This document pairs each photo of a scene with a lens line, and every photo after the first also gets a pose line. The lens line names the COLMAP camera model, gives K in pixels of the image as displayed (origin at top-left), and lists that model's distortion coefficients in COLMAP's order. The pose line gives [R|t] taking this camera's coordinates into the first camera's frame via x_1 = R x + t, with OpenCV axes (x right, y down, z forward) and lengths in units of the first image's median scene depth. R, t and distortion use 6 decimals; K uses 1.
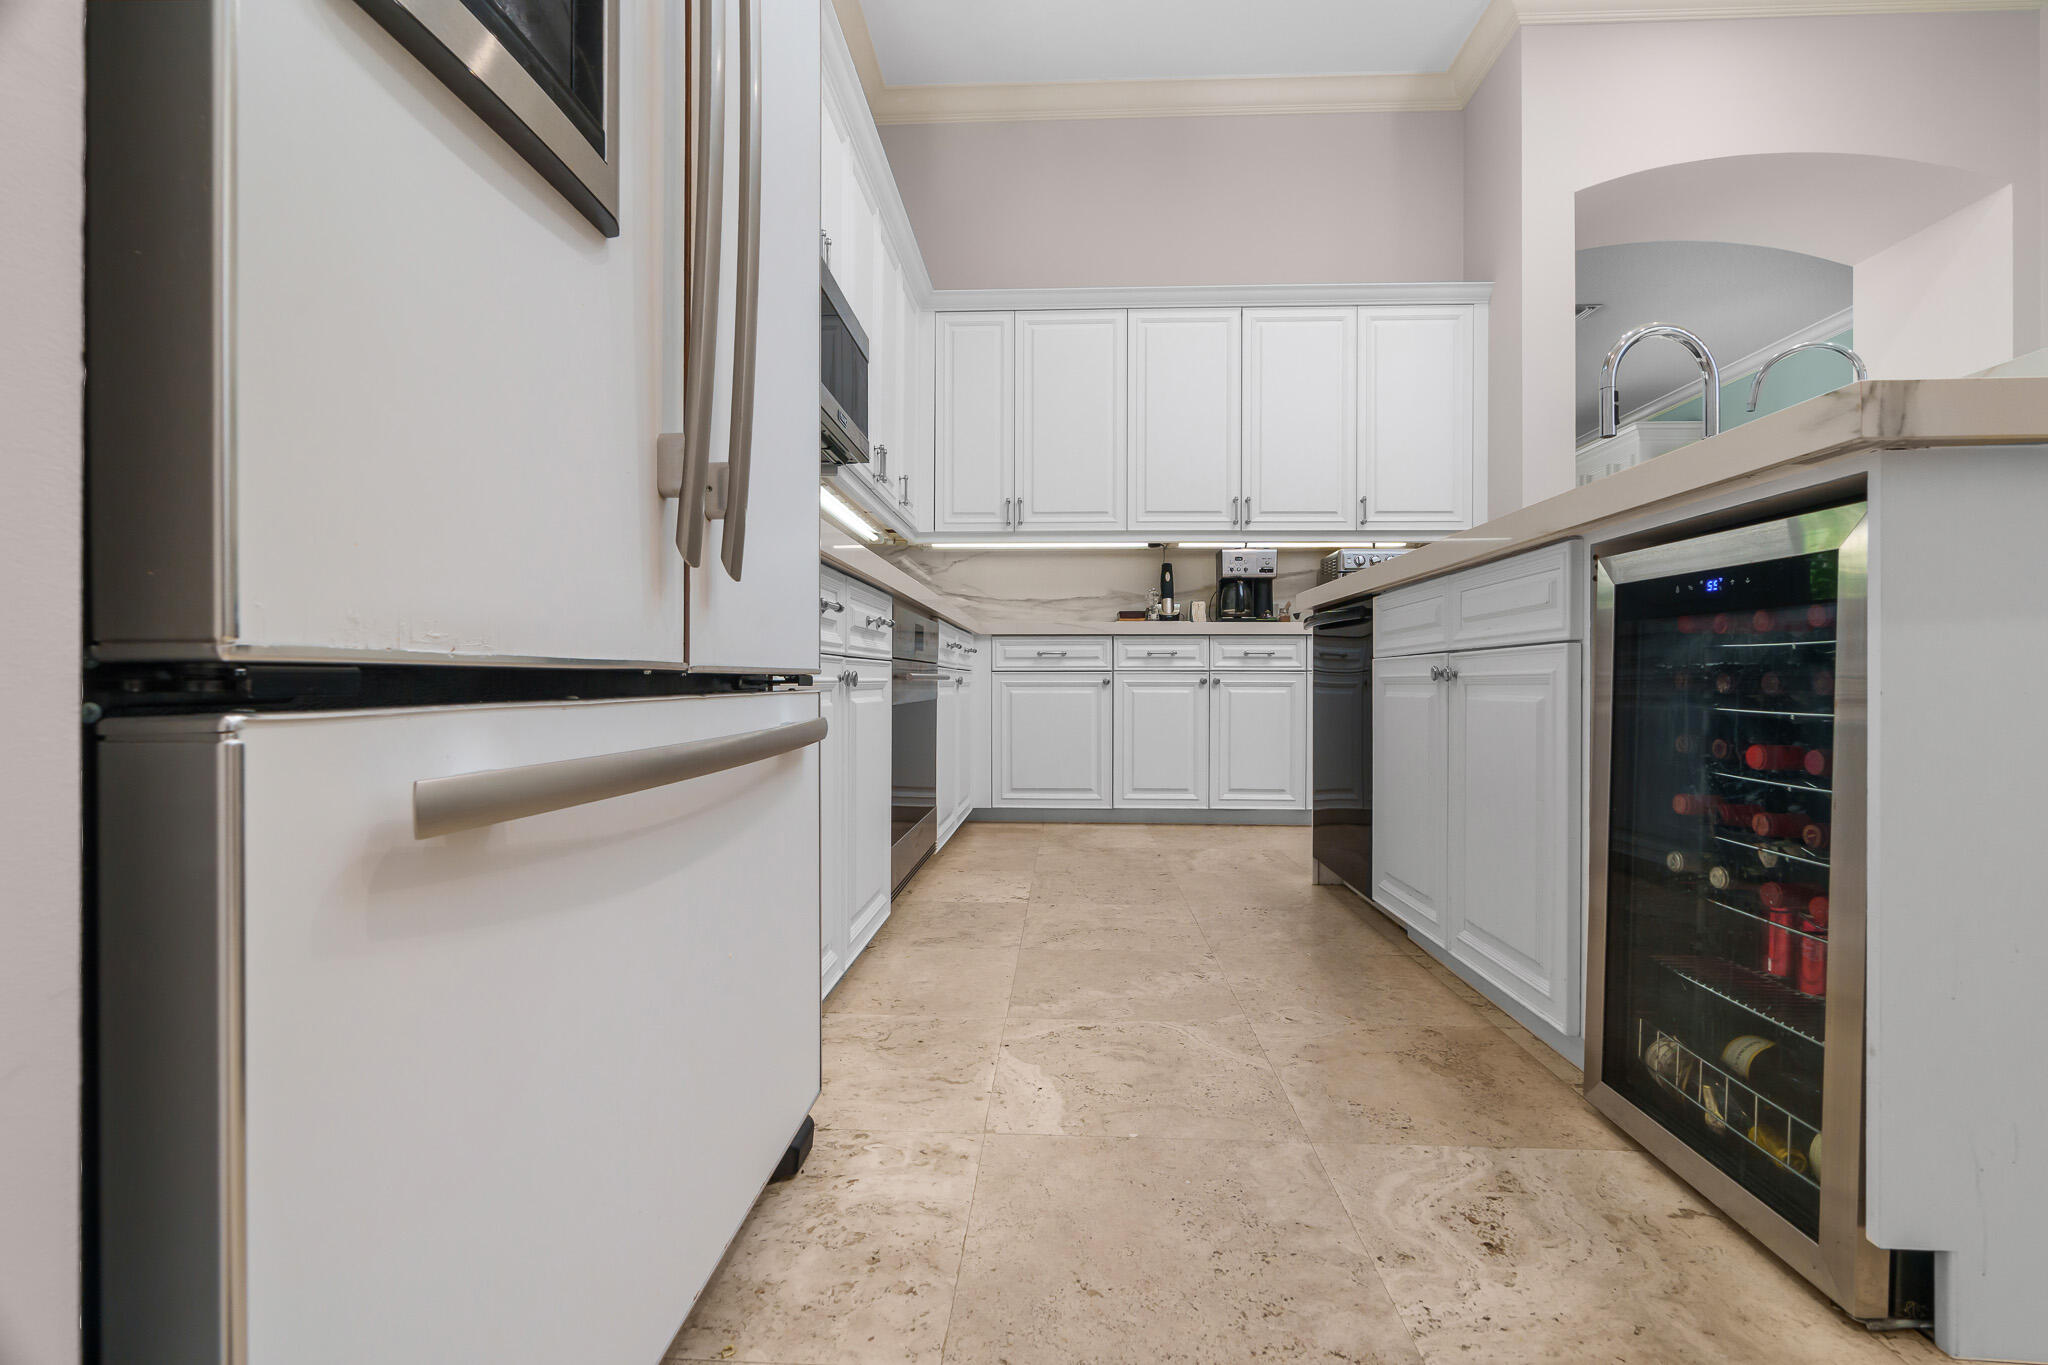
lens RADIAL K [[927.4, 0, 1021.9], [0, 927.4, 685.9], [0, 0, 1]] dist [-0.009154, 0.002396]
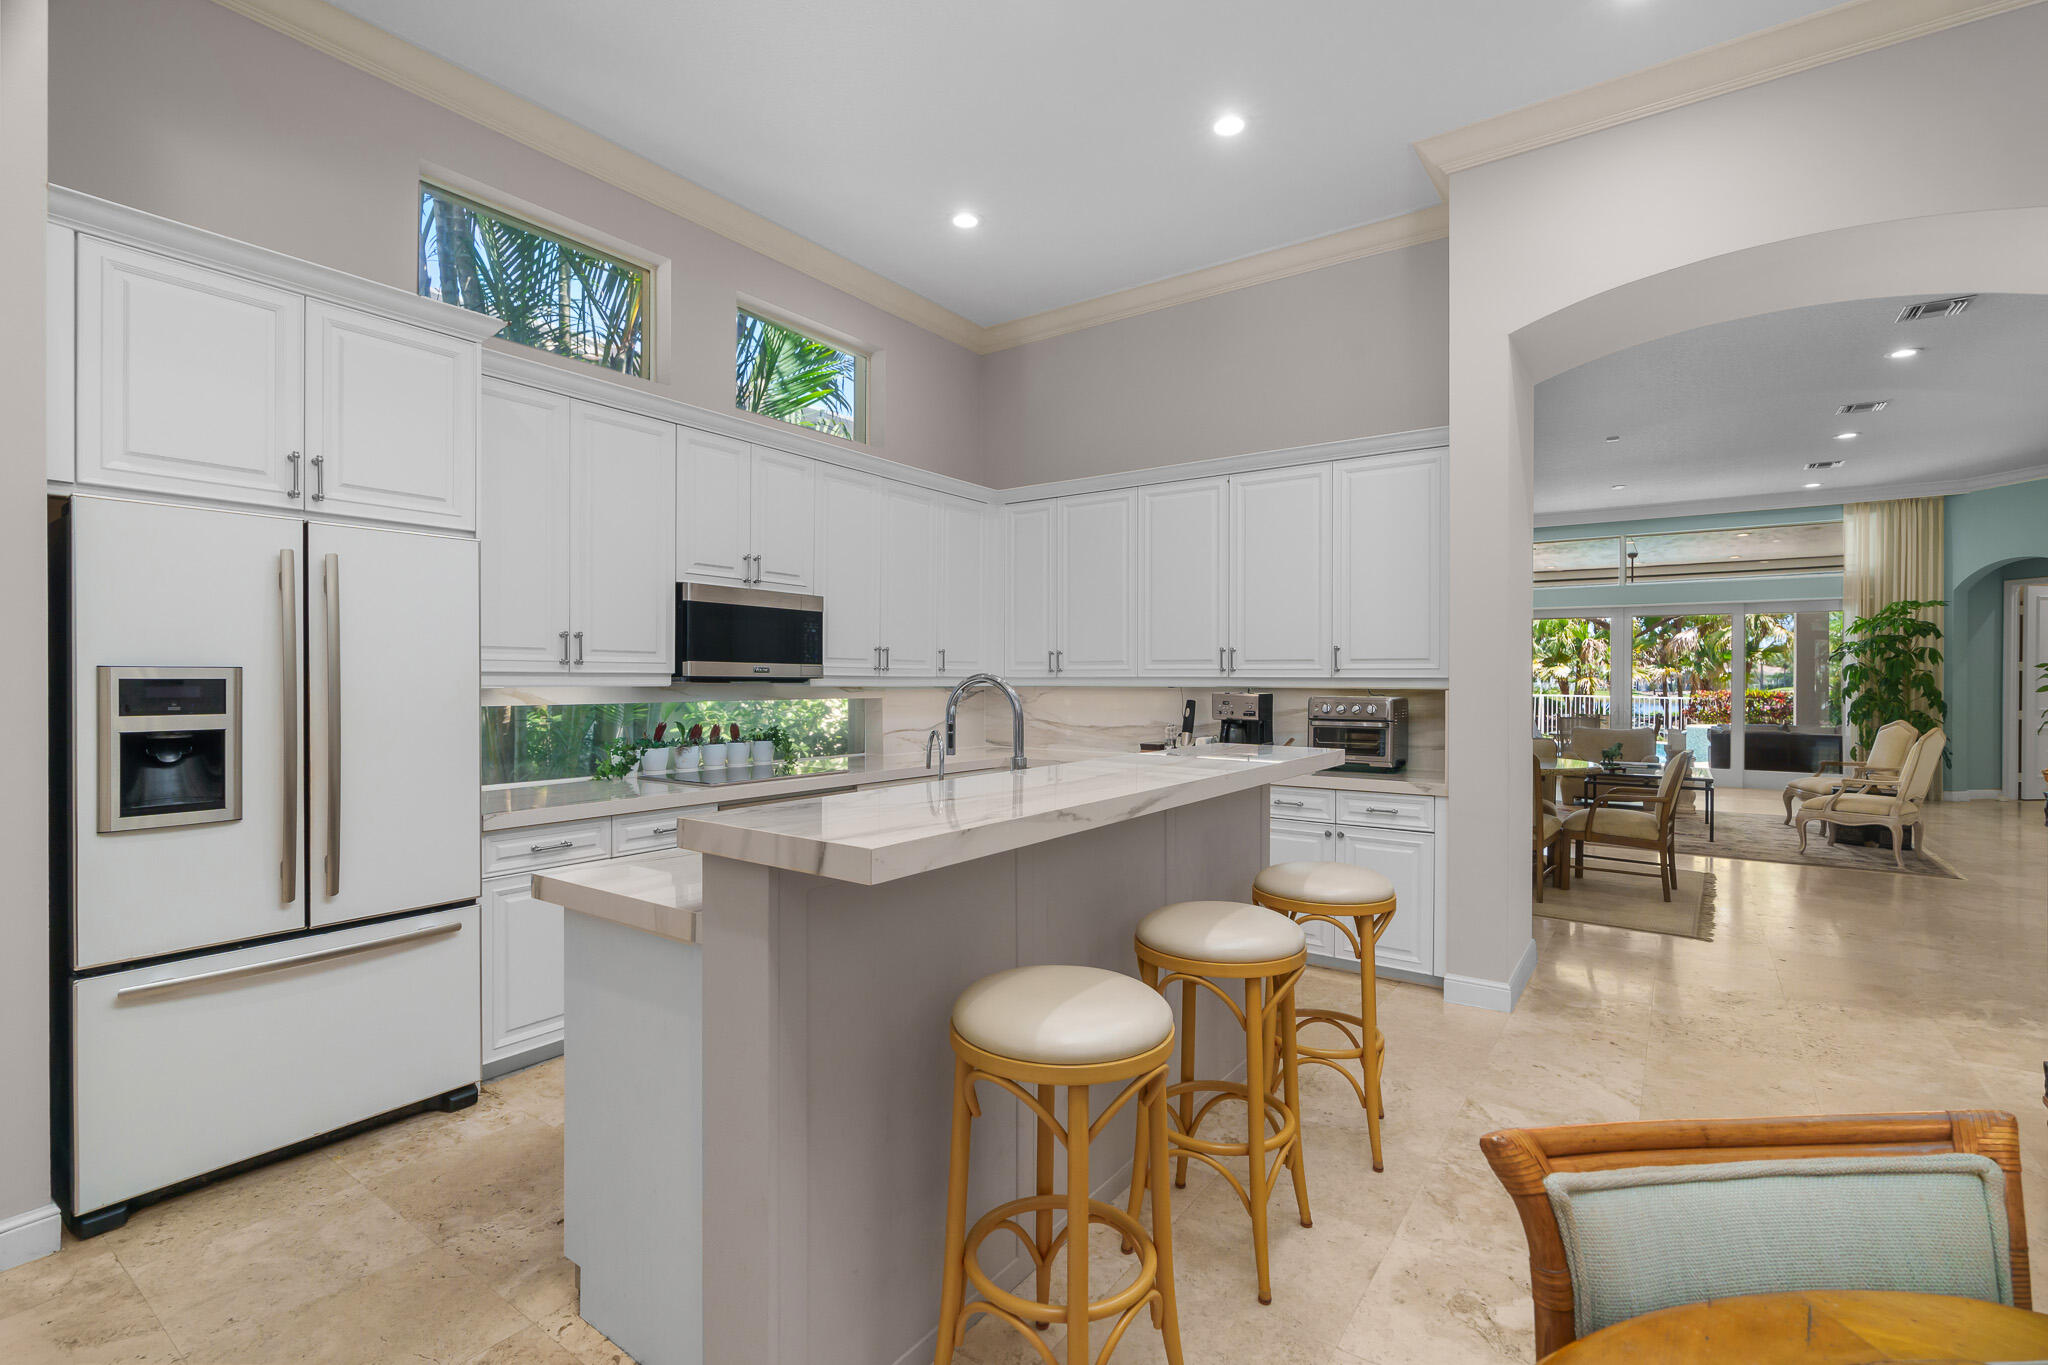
lens RADIAL K [[927.4, 0, 1024.0], [0, 927.4, 687.3], [0, 0, 1]] dist [-0.009154, 0.002396]
pose [[0.840122, 0.004521, -0.542378, 0.660394], [-0.003545, 0.999990, 0.002843, -0.166514], [0.542385, -0.000466, 0.840130, -0.056182]]
